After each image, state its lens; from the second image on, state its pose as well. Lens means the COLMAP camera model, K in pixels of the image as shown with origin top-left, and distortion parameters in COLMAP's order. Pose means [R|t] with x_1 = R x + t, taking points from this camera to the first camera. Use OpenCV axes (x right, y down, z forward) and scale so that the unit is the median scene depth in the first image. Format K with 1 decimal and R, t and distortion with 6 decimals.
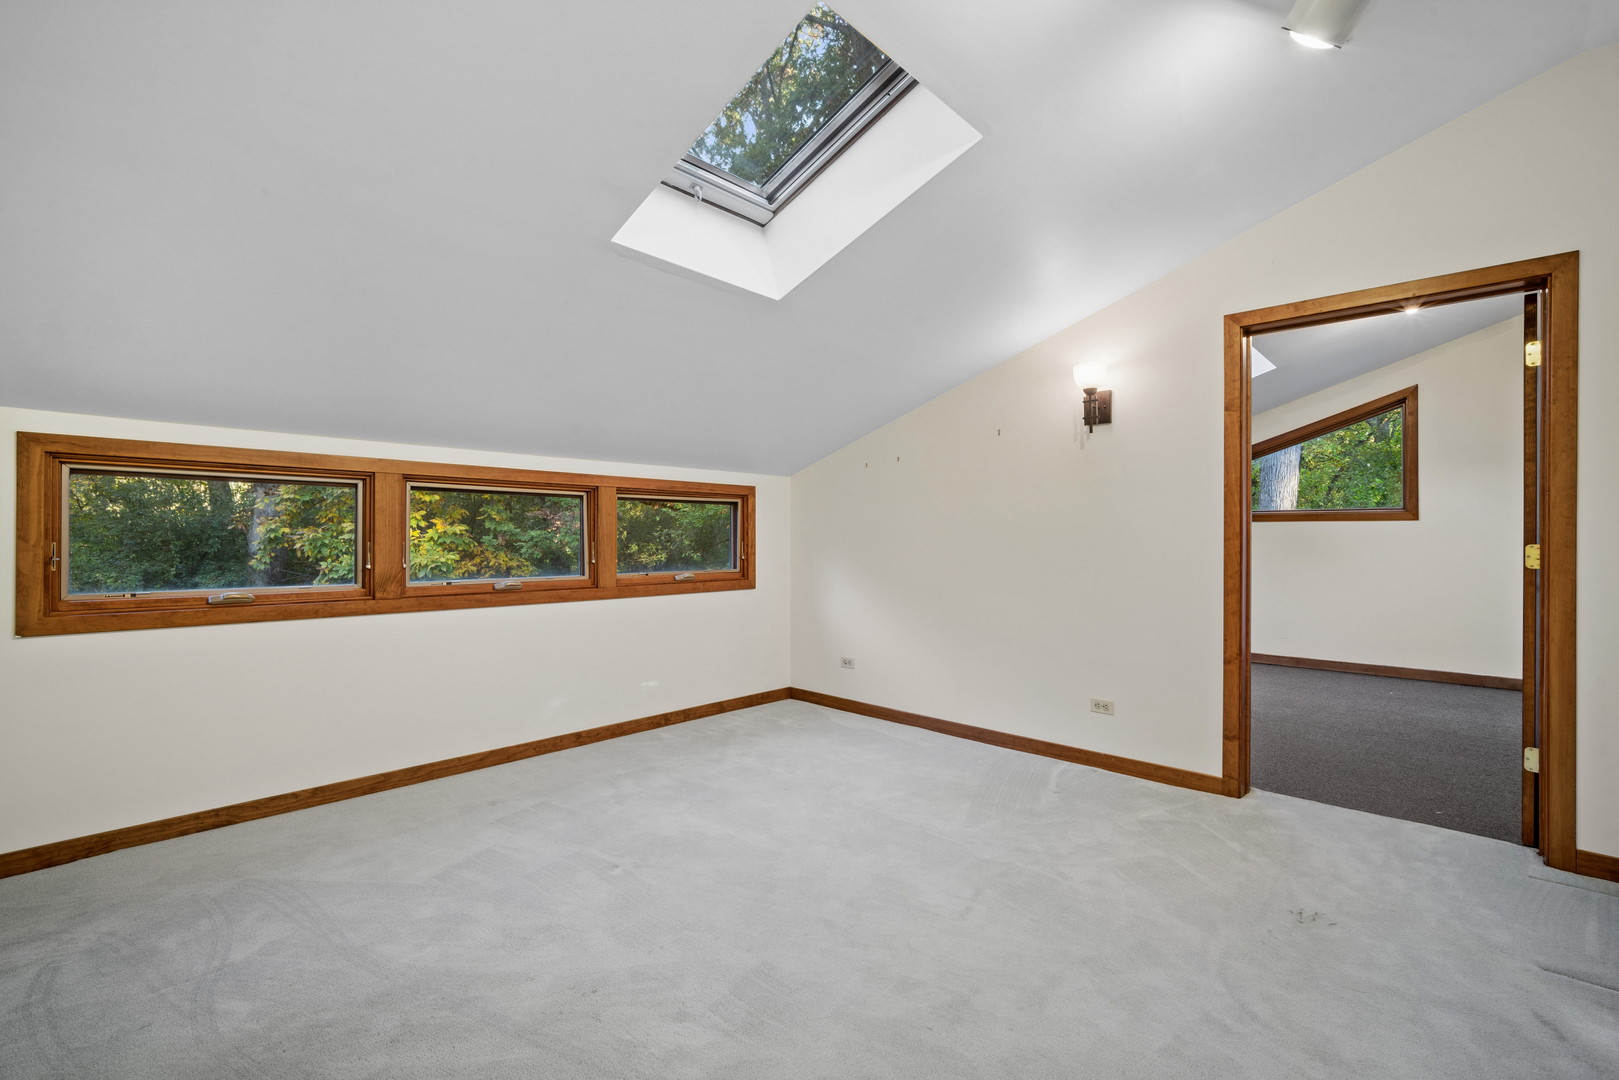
lens RADIAL K [[694.9, 0, 812.4], [0, 694.9, 541.9], [0, 0, 1]] dist [-0.011453, 0.003697]
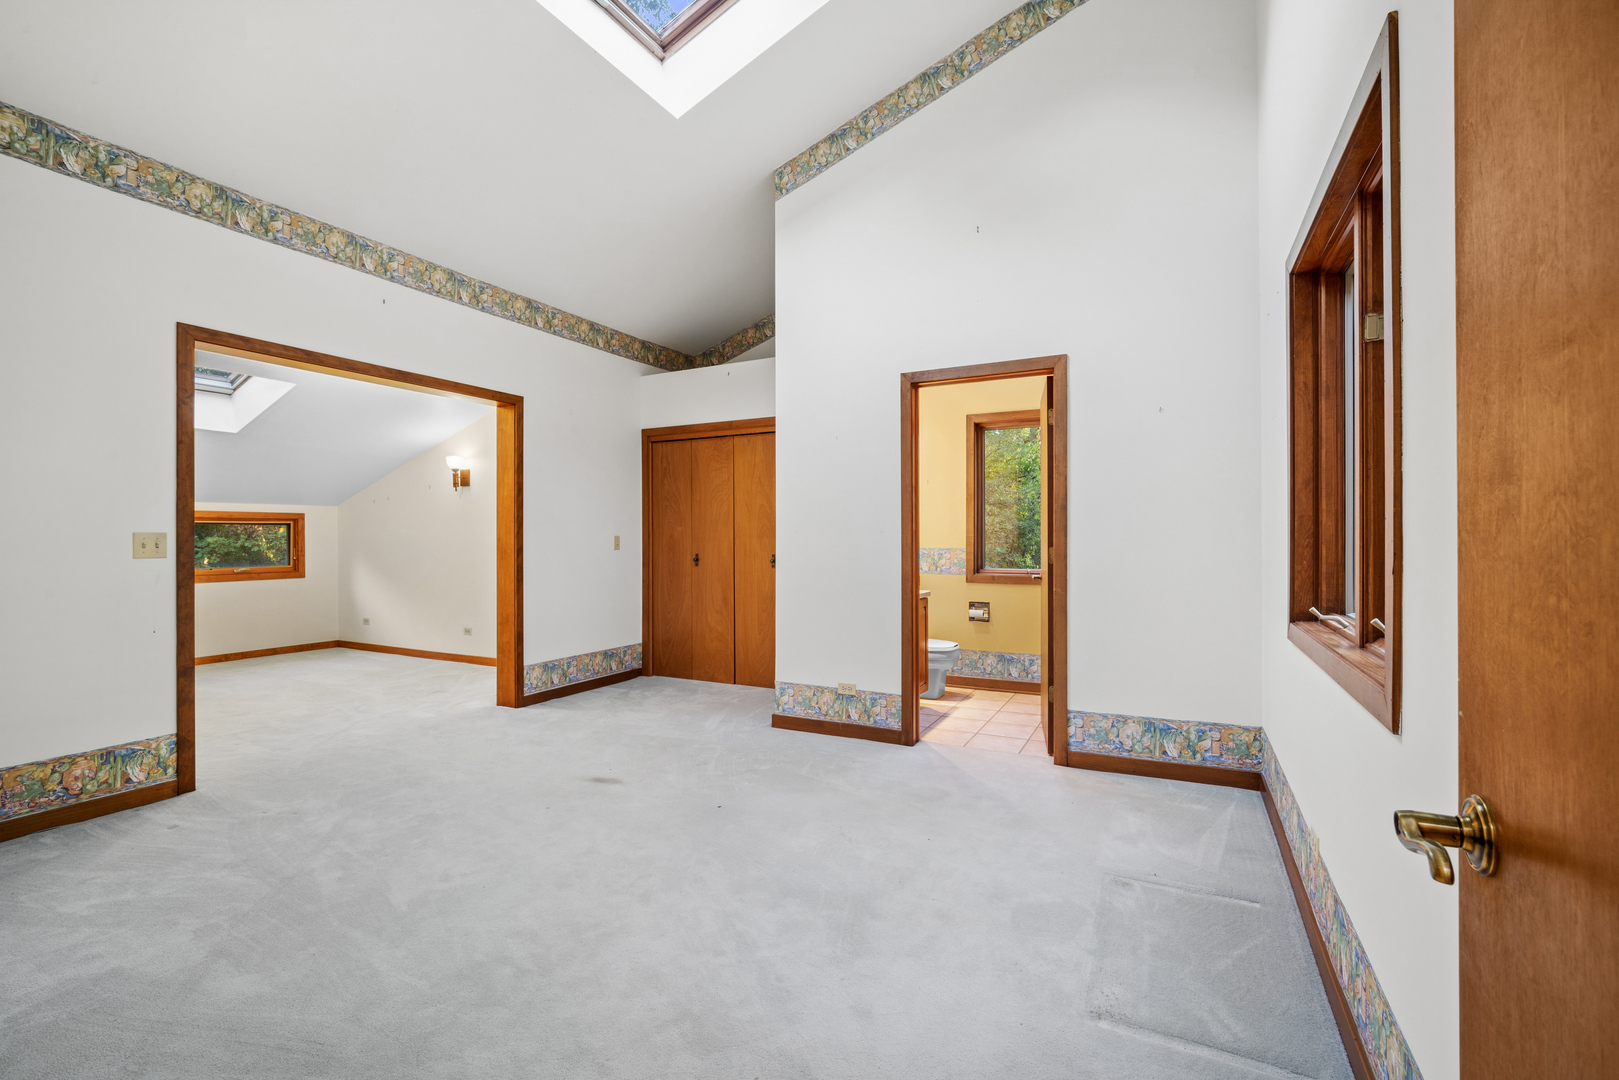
lens RADIAL K [[694.9, 0, 806.0], [0, 694.9, 542.6], [0, 0, 1]] dist [-0.011453, 0.003697]
pose [[0.963728, -0.011418, 0.266644, 0.607978], [0.010845, 0.999935, 0.003619, -0.006305], [-0.266668, -0.000596, 0.963788, -0.843291]]
